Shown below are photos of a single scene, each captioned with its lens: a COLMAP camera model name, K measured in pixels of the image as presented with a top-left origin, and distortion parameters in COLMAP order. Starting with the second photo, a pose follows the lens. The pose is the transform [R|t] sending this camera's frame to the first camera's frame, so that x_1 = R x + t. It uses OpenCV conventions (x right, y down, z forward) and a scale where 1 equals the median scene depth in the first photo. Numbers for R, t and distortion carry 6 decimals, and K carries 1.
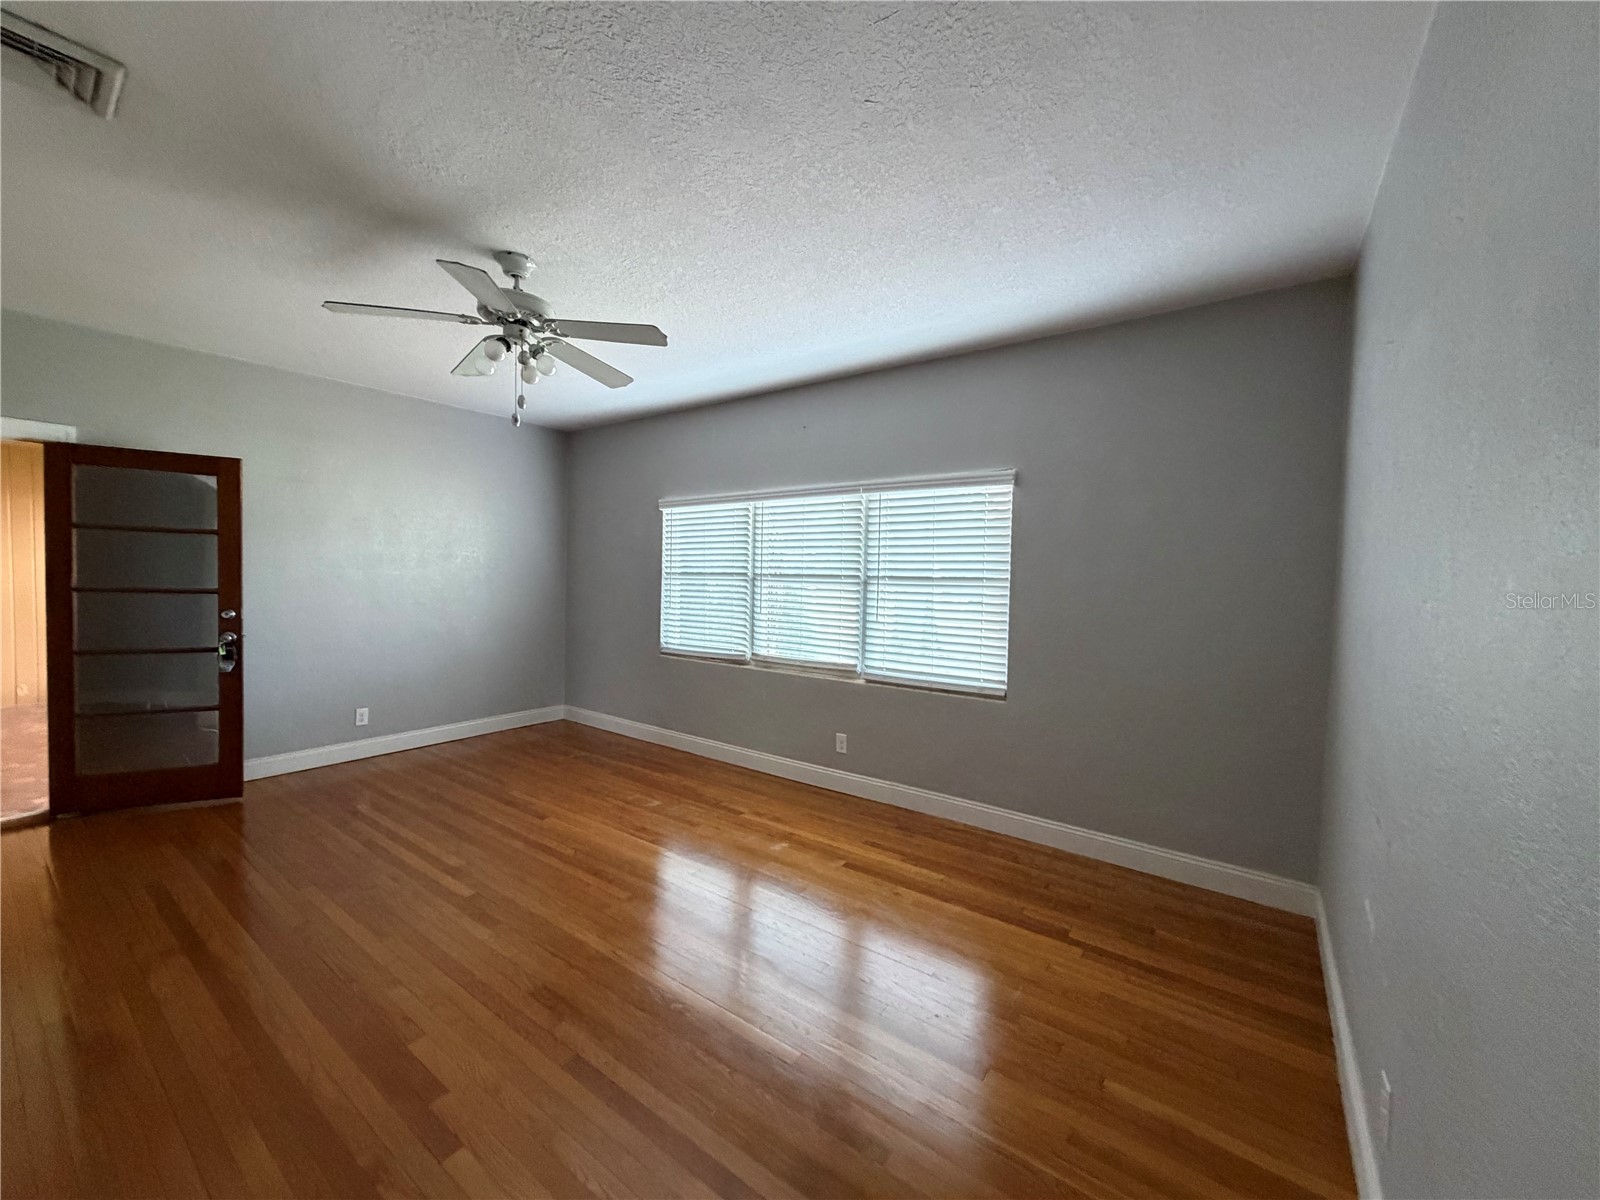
lens RADIAL K [[637.2, 0, 787.8], [0, 637.2, 599.2], [0, 0, 1]] dist [-0.001703, 0.000876]
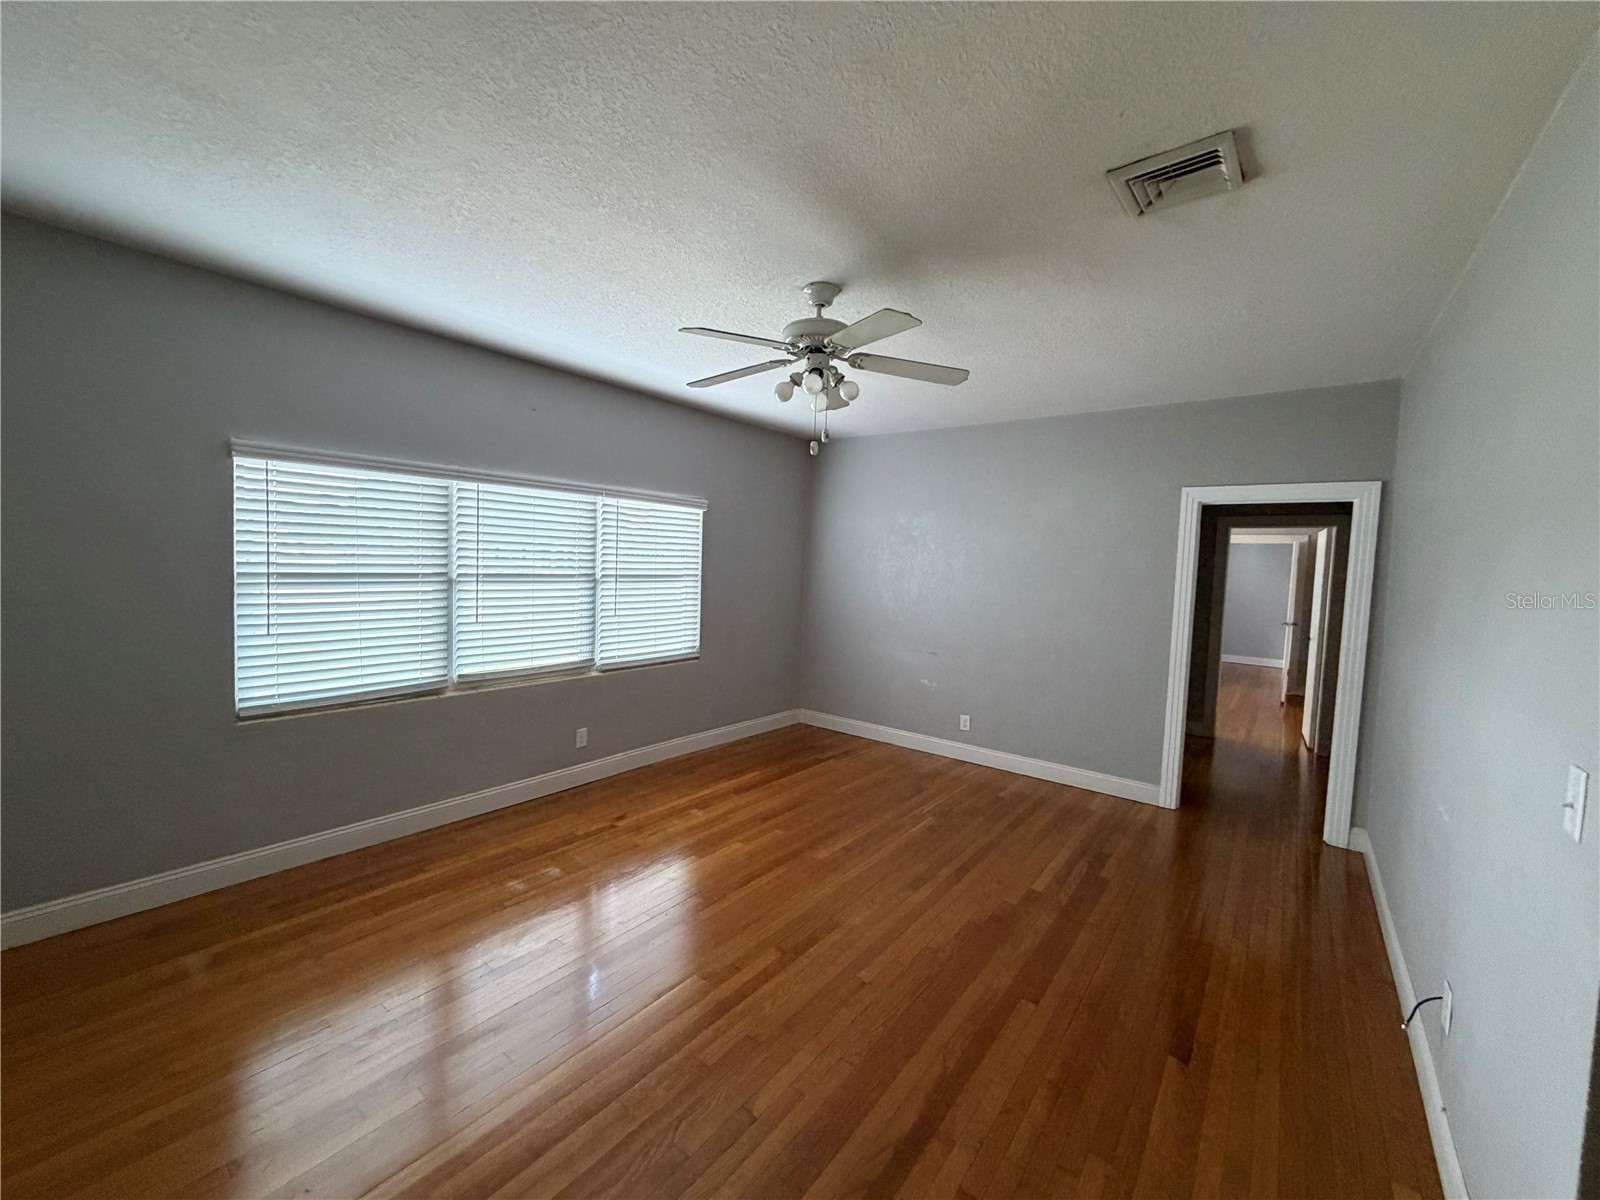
lens RADIAL K [[637.2, 0, 788.4], [0, 637.2, 595.0], [0, 0, 1]] dist [-0.001703, 0.000876]
pose [[0.026531, -0.072456, 0.997019, -0.927834], [0.007935, 0.997354, 0.072269, -0.075984], [-0.999617, 0.005994, 0.027035, 0.647356]]
